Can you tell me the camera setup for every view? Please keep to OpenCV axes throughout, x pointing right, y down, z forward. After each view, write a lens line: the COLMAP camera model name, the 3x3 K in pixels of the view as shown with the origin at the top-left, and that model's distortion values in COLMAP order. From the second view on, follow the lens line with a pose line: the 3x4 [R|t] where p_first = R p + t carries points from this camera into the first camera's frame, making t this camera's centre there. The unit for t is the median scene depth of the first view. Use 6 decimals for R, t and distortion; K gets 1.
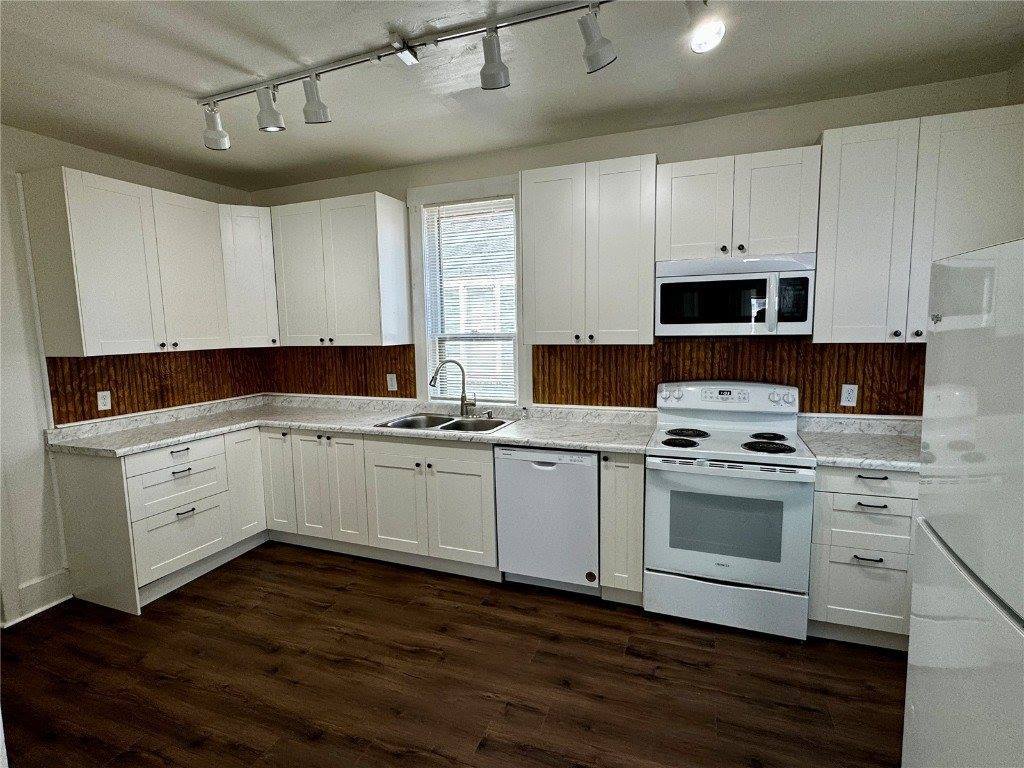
lens RADIAL K [[500.5, 0, 510.0], [0, 500.5, 383.2], [0, 0, 1]] dist [-0.002209, -0.000115]
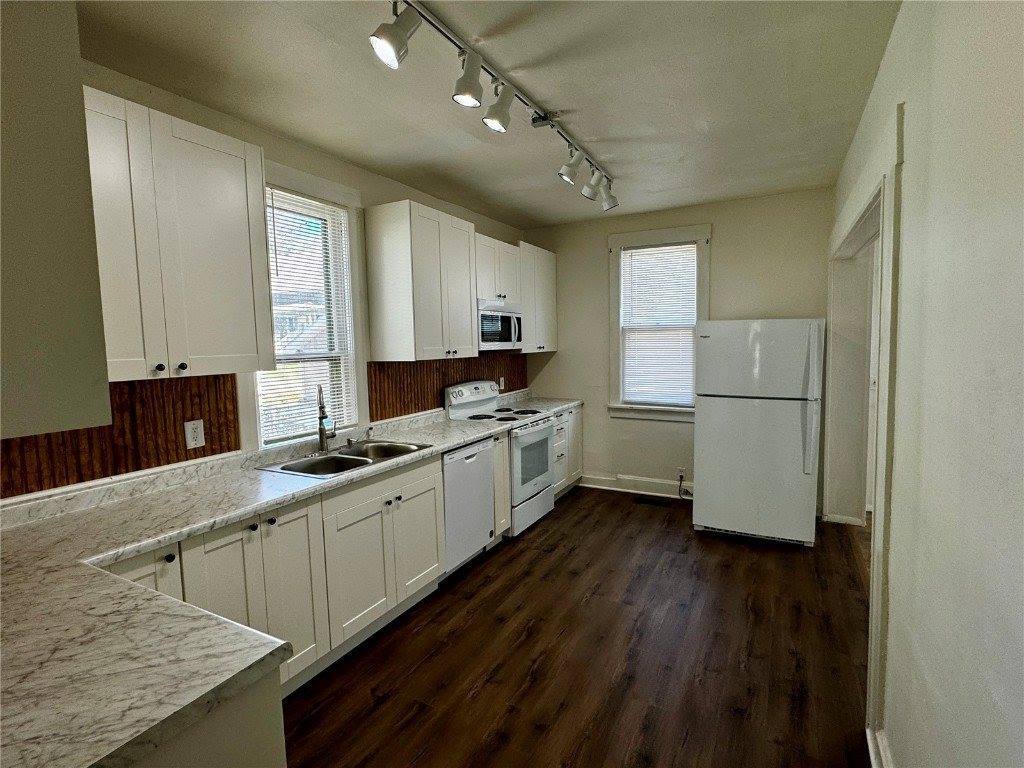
lens RADIAL K [[500.5, 0, 508.9], [0, 500.5, 383.7], [0, 0, 1]] dist [-0.002209, -0.000115]
pose [[0.131856, -0.065377, 0.989111, -1.089755], [0.133448, 0.989910, 0.047641, -0.056785], [-0.982245, 0.125713, 0.139250, 0.718265]]
